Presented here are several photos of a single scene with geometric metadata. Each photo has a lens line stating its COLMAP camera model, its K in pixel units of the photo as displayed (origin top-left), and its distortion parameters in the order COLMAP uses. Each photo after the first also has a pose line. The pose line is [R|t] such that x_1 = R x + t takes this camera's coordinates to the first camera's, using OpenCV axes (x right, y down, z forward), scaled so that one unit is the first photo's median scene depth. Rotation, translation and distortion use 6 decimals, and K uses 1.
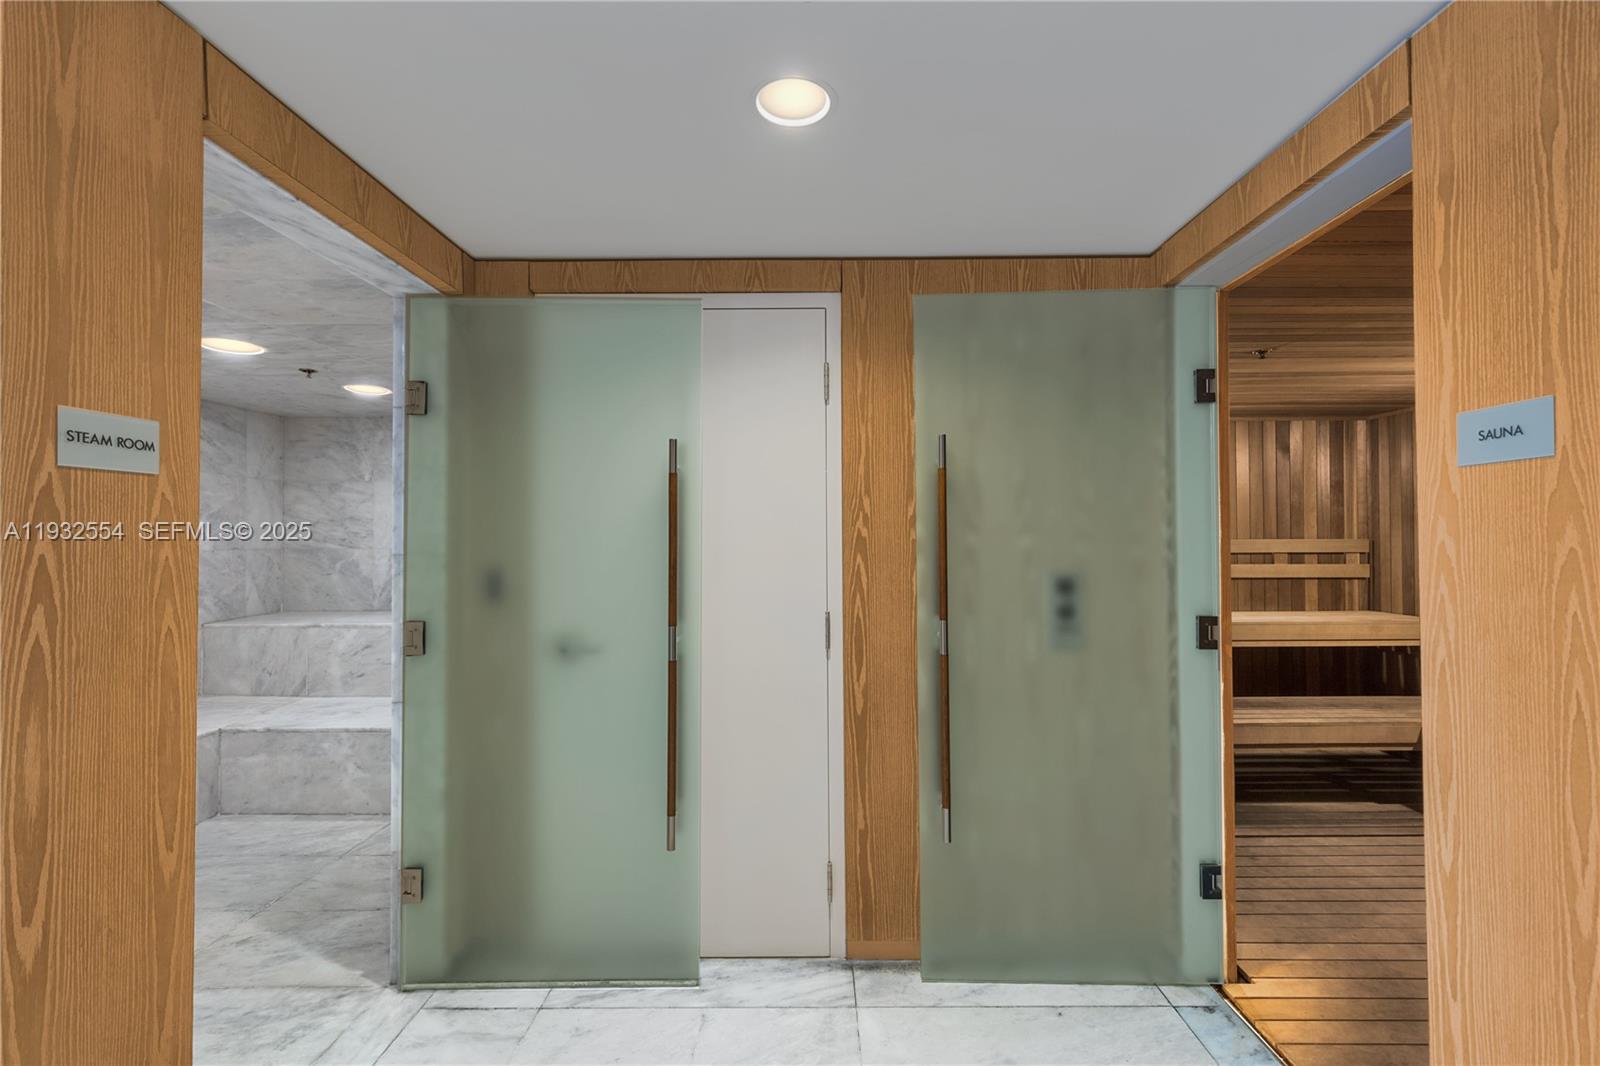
lens RADIAL K [[727.0, 0, 815.7], [0, 727.0, 535.2], [0, 0, 1]] dist [0.003617, 0.000546]
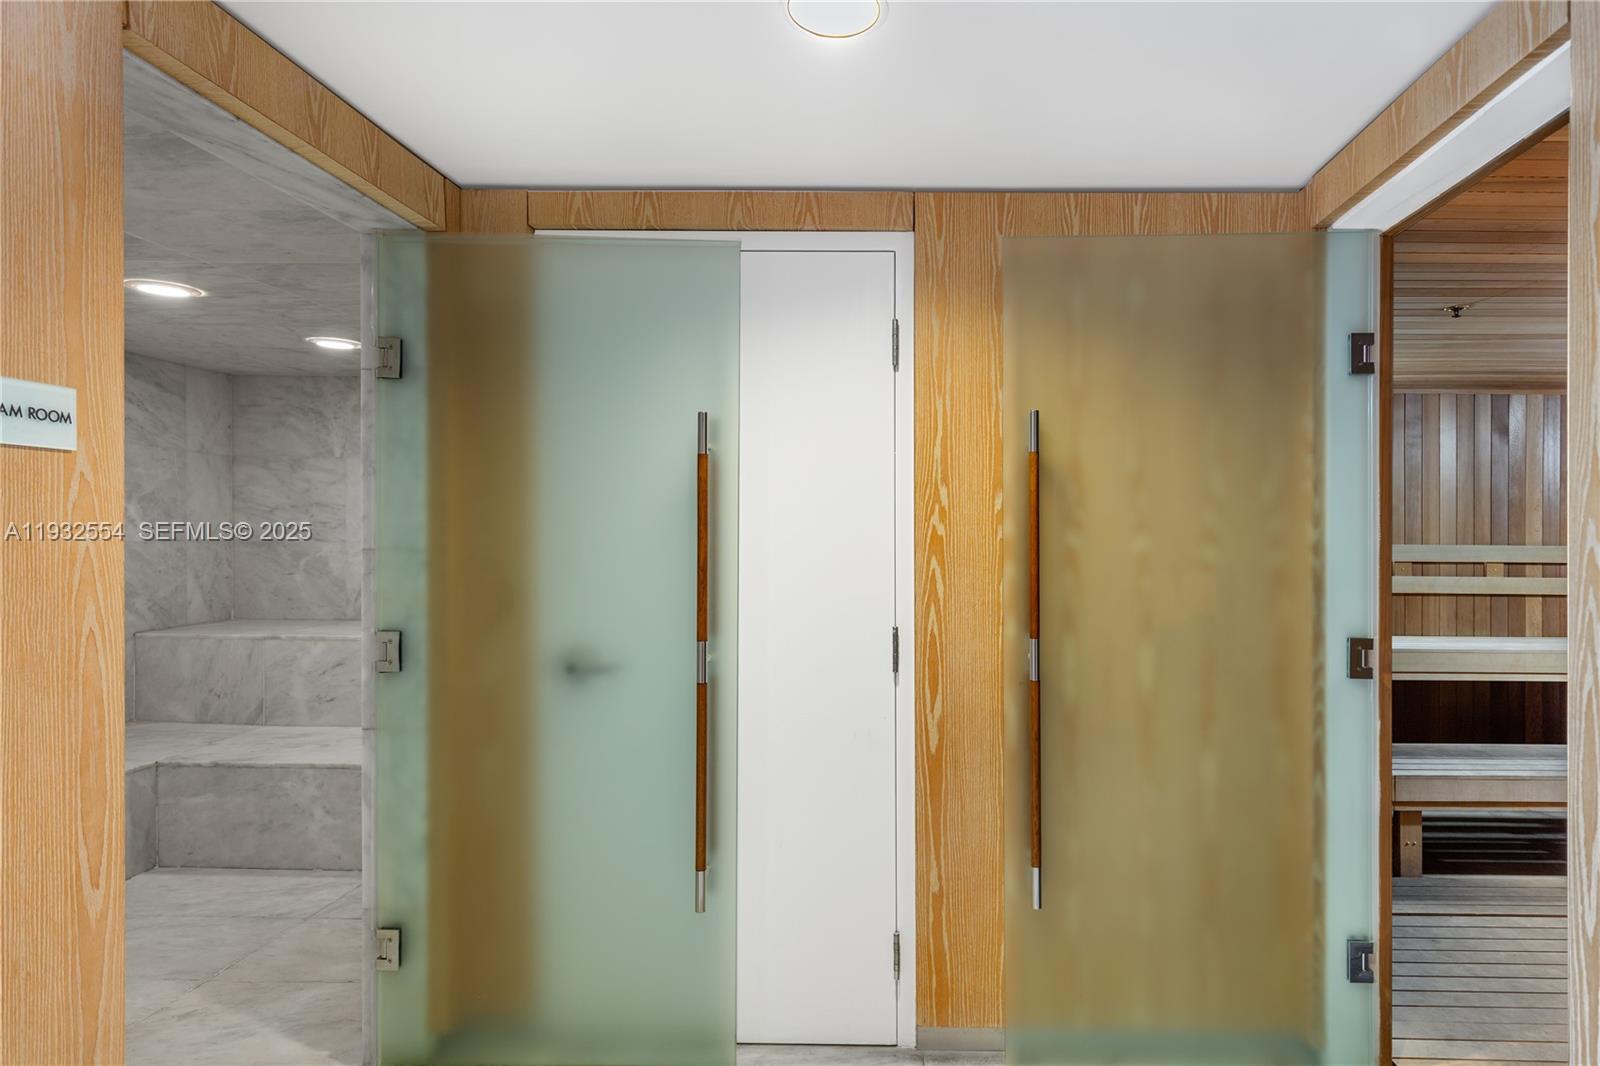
lens RADIAL K [[849.4, 0, 834.9], [0, 849.4, 556.7], [0, 0, 1]] dist [0.003291, 0.000726]
pose [[0.999894, 0.013014, -0.006499, -0.048238], [-0.012818, 0.999485, 0.029412, 0.000007], [0.006878, -0.029326, 0.999546, 0.052584]]
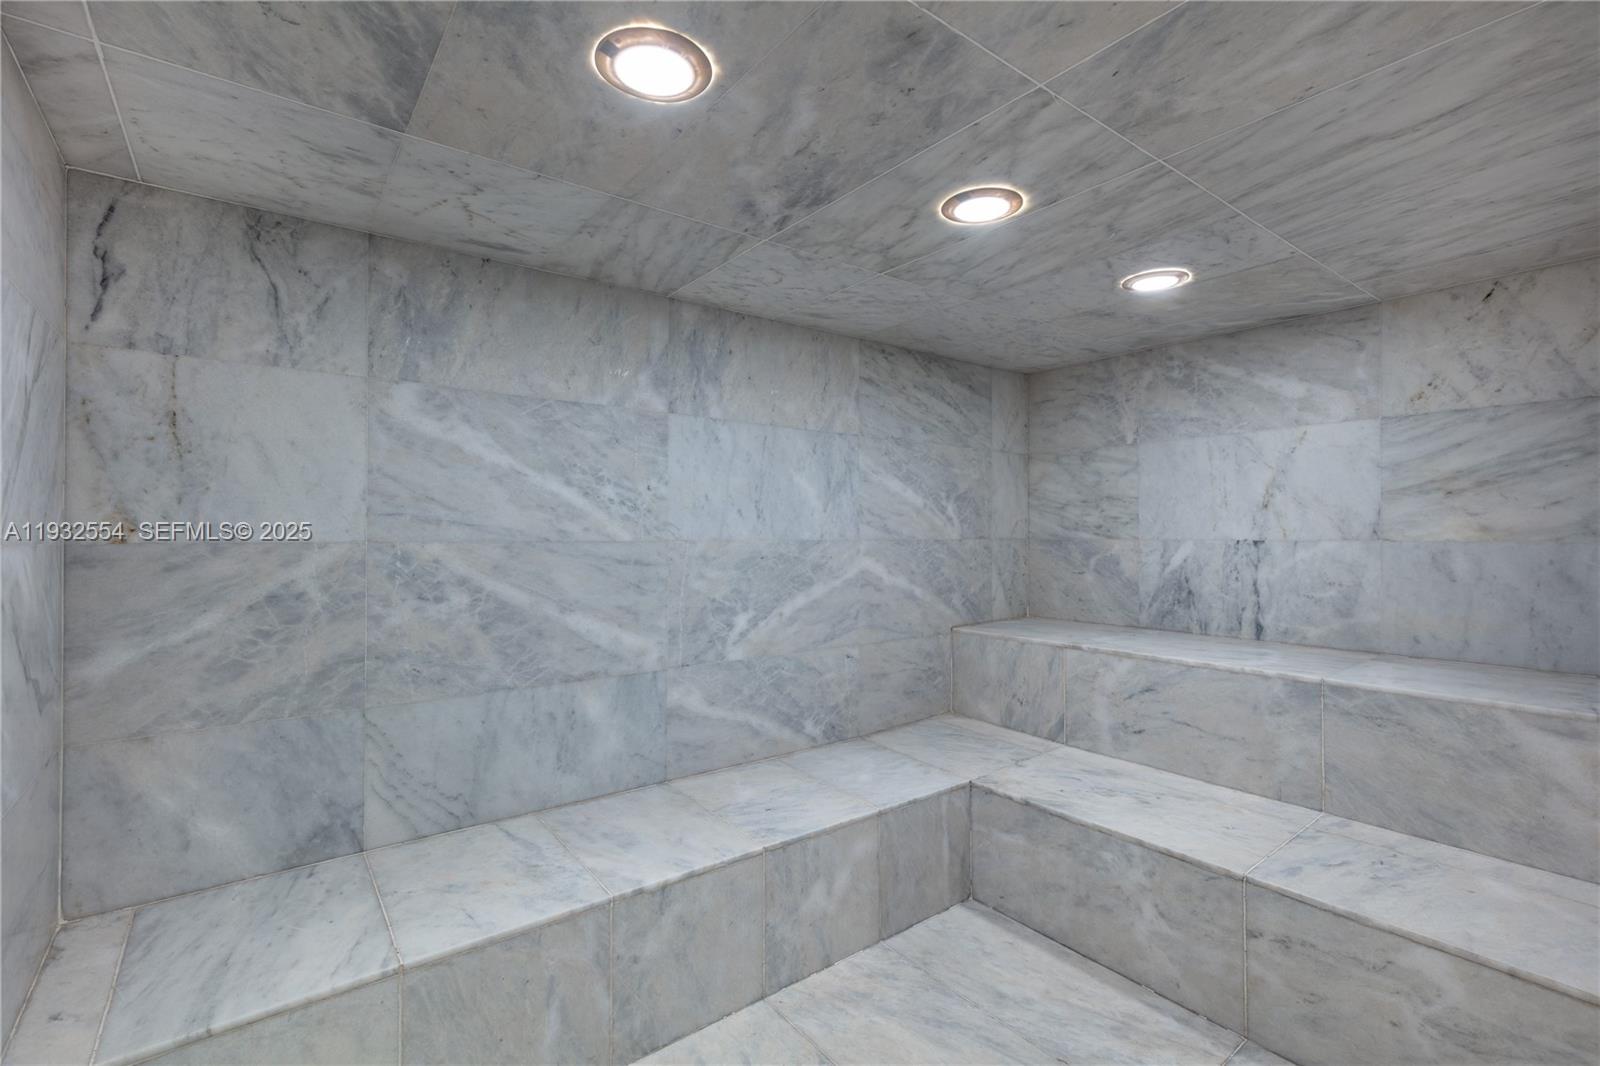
lens RADIAL K [[727.0, 0, 808.2], [0, 727.0, 526.7], [0, 0, 1]] dist [0.003617, 0.000546]
pose [[0.628925, -0.003993, -0.777456, -0.274377], [0.007135, 0.999974, 0.000636, 0.003940], [0.777433, -0.005947, 0.628938, 0.324210]]
